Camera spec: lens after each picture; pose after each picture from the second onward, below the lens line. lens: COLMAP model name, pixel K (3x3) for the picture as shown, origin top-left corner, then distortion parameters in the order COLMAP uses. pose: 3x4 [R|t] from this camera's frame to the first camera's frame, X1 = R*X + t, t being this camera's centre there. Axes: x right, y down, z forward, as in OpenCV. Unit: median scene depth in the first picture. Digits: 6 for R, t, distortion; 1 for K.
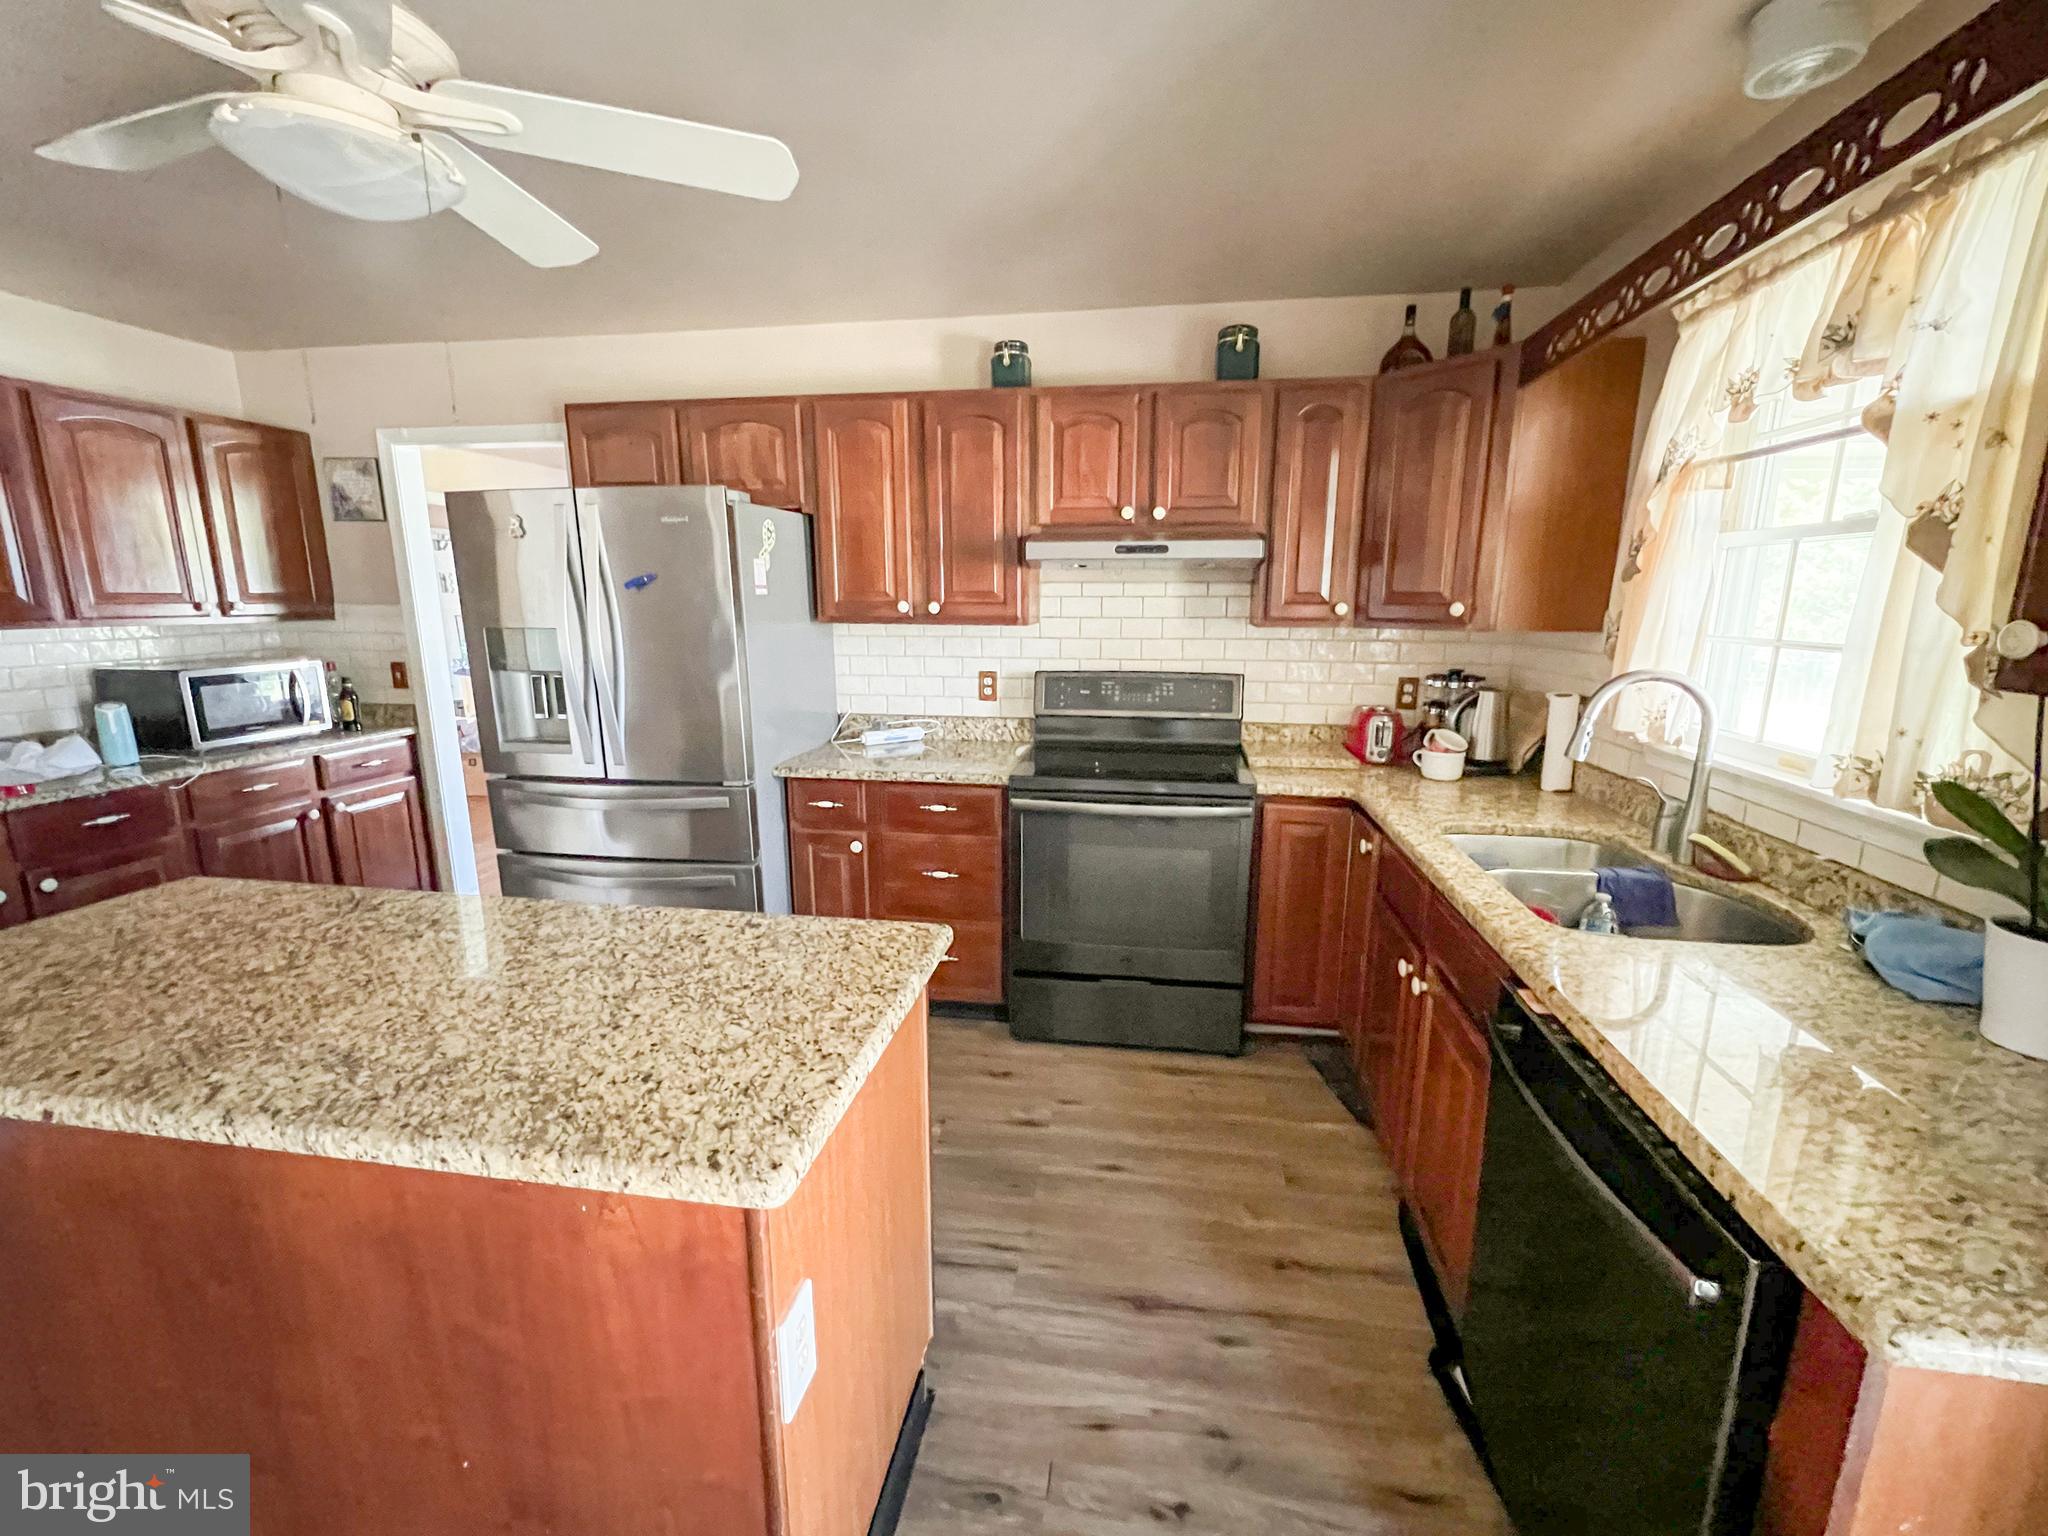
lens RADIAL K [[846.9, 0, 1024.0], [0, 846.9, 768.0], [0, 0, 1]] dist [-0.001423, 0.000174]
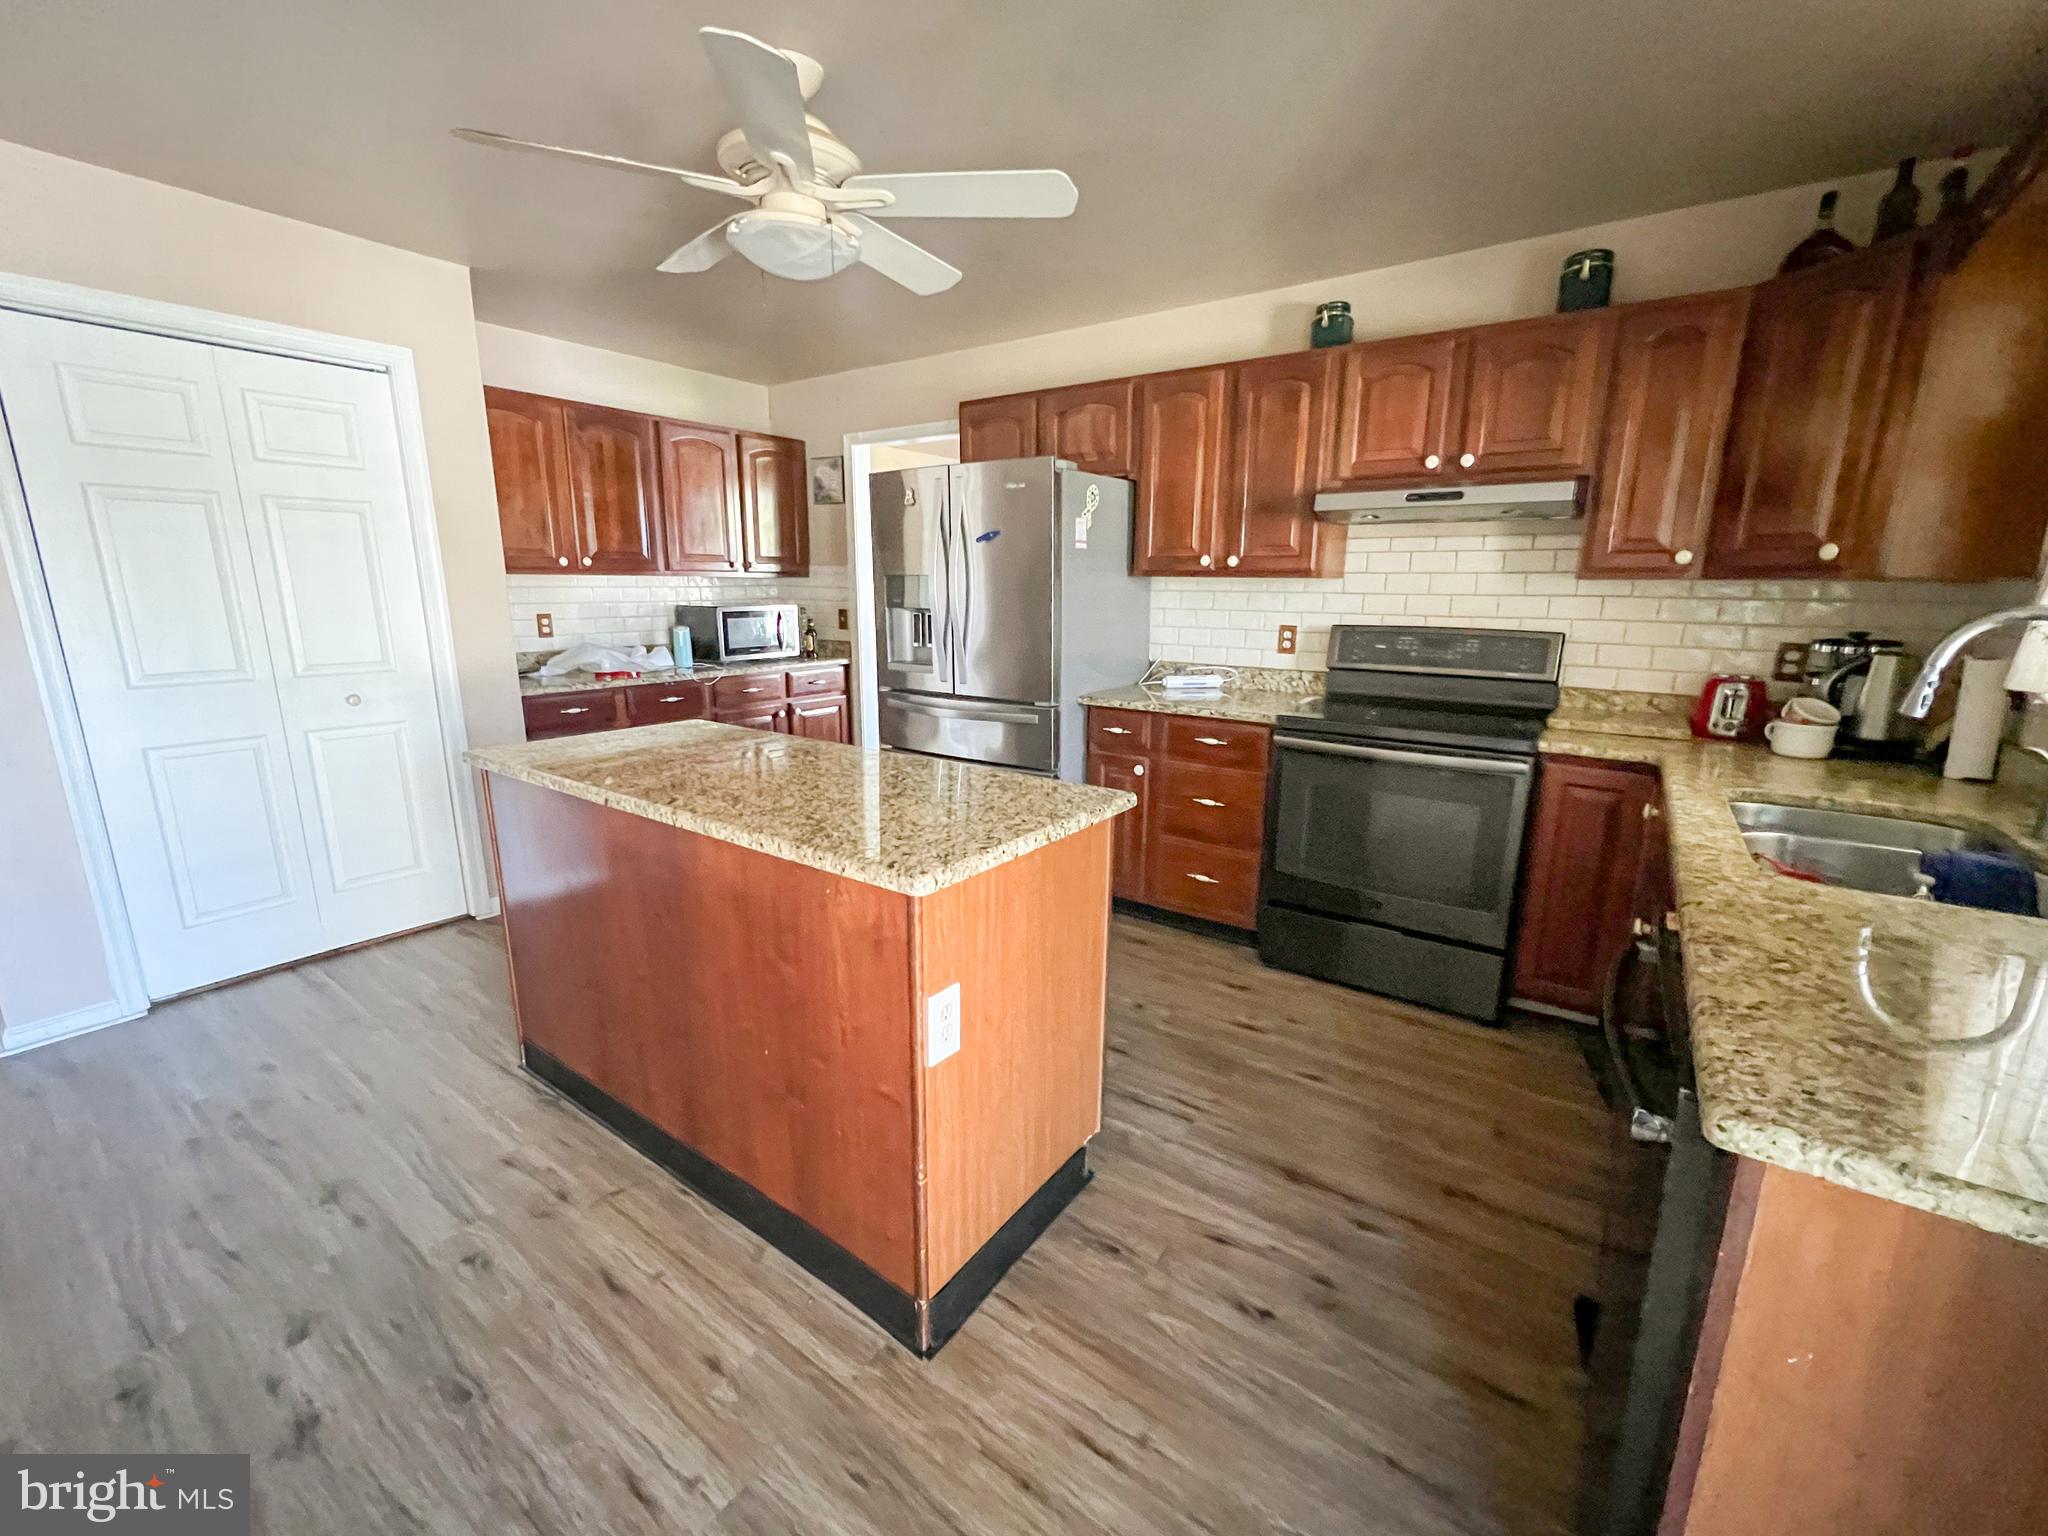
lens RADIAL K [[834.0, 0, 1024.0], [0, 834.0, 768.0], [0, 0, 1]] dist [-0.001076, -0.000263]
pose [[0.895306, 0.102540, -0.433488, 0.153153], [-0.095566, 0.994701, 0.037915, 0.063350], [0.435079, 0.007481, 0.900361, -0.083975]]
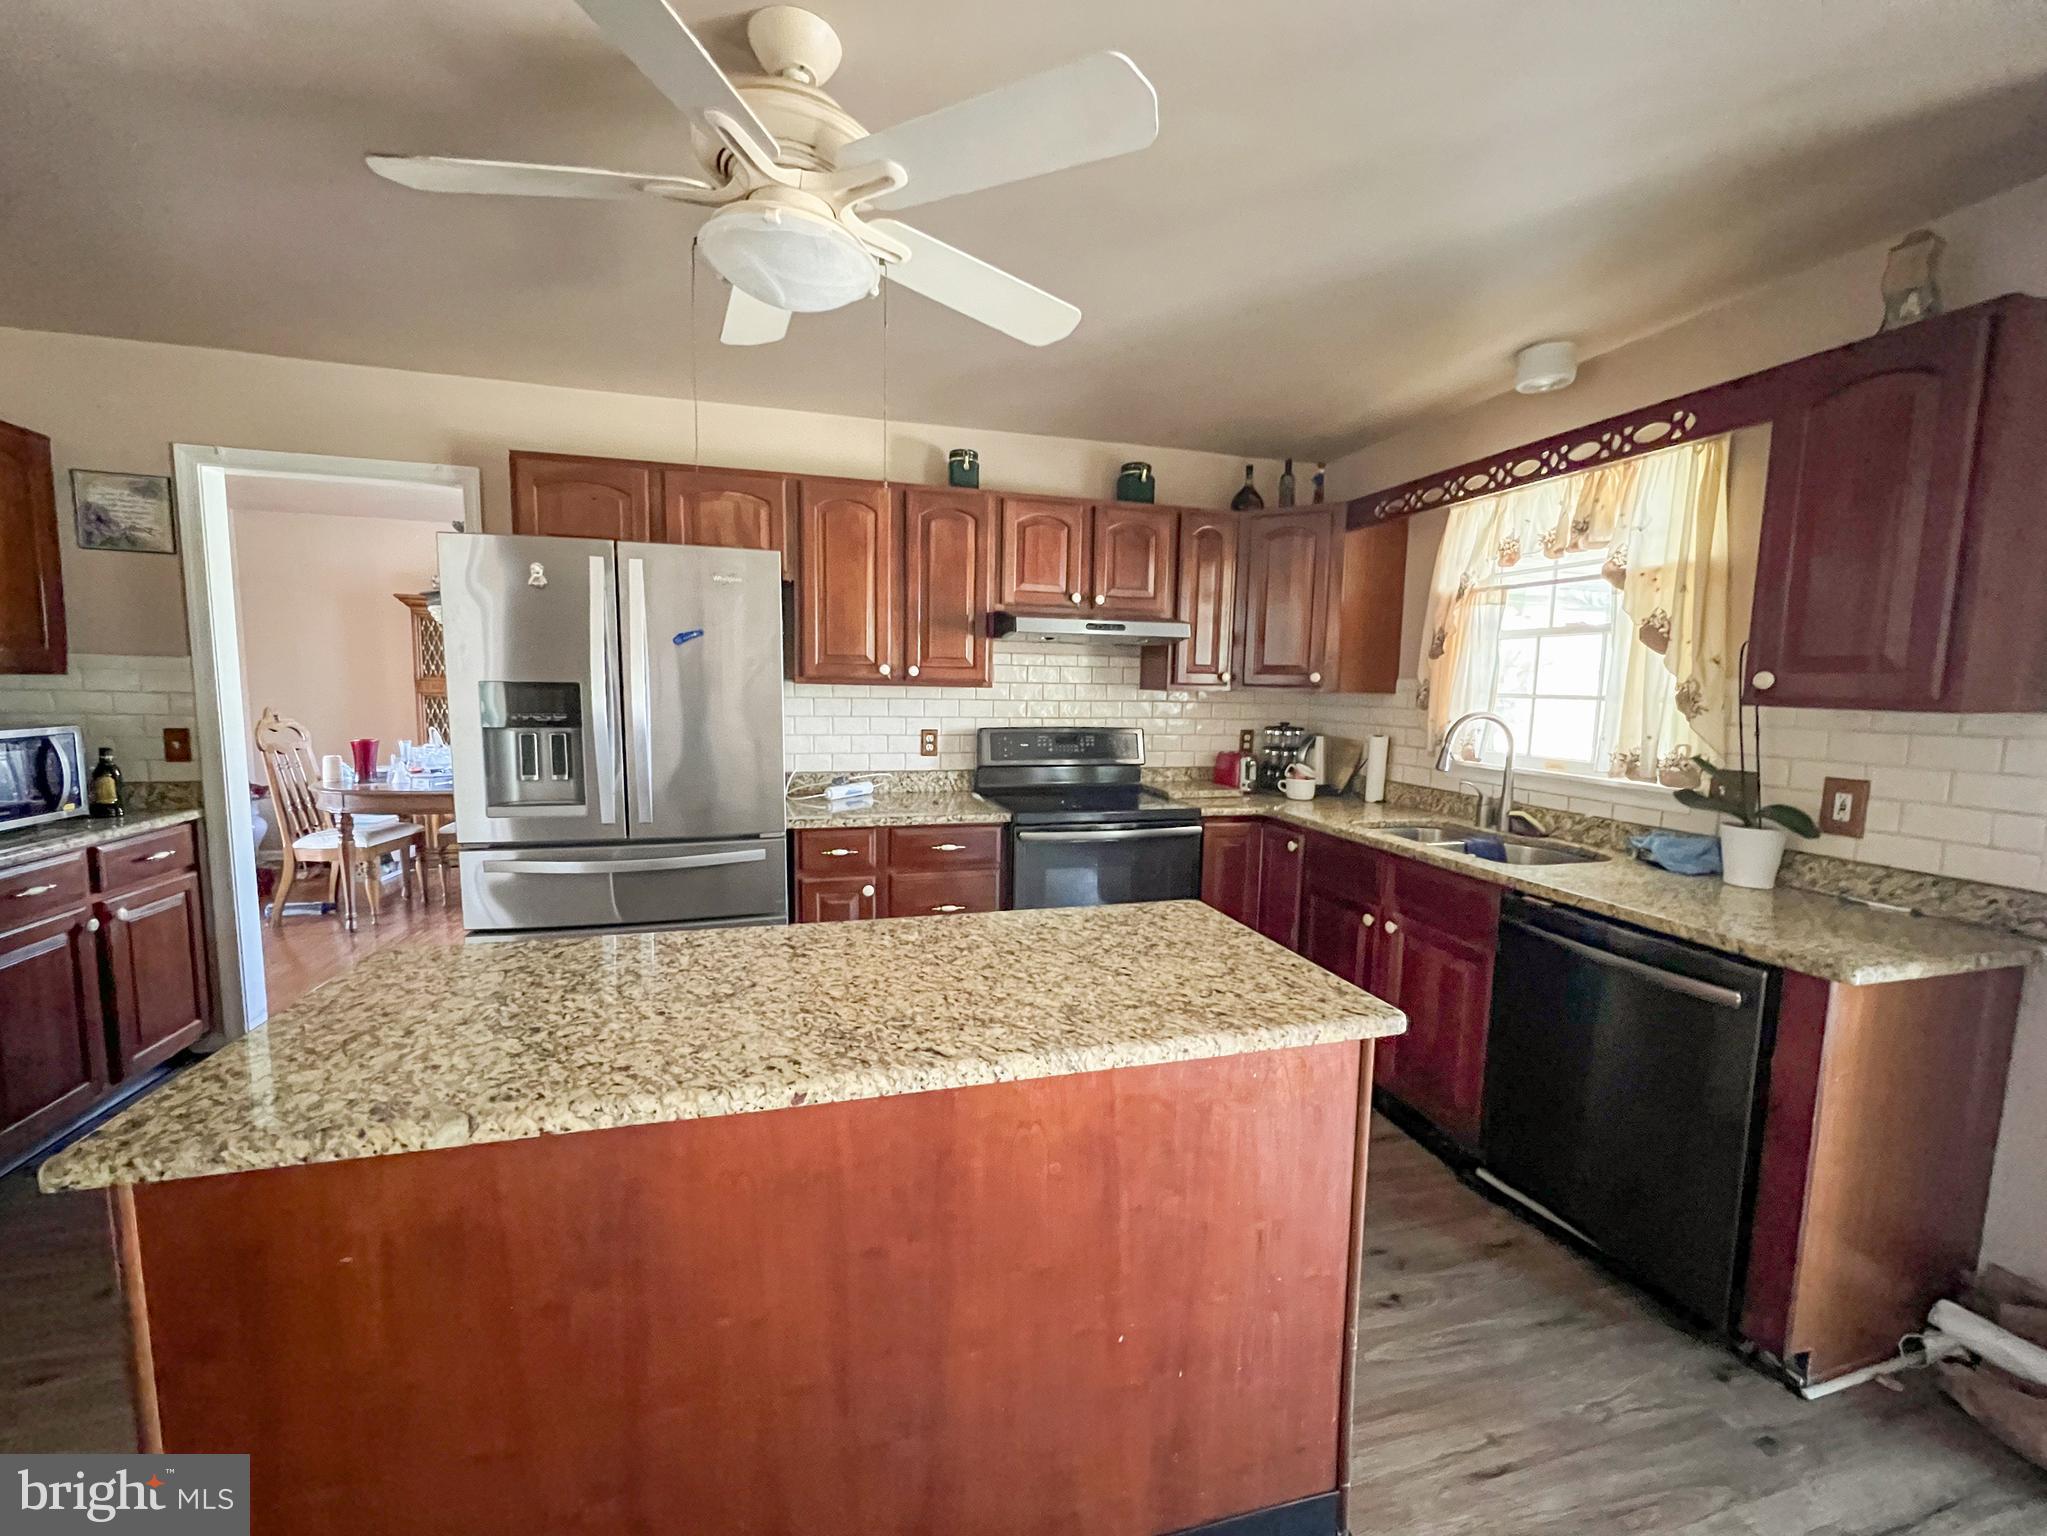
lens RADIAL K [[825.2, 0, 1023.5], [0, 825.2, 768.0], [0, 0, 1]] dist [-0.000020, -0.000148]
pose [[0.906852, -0.029102, 0.420444, -0.459138], [0.067837, 0.994684, -0.077468, 0.033828], [-0.415955, 0.098773, 0.904005, -0.033081]]
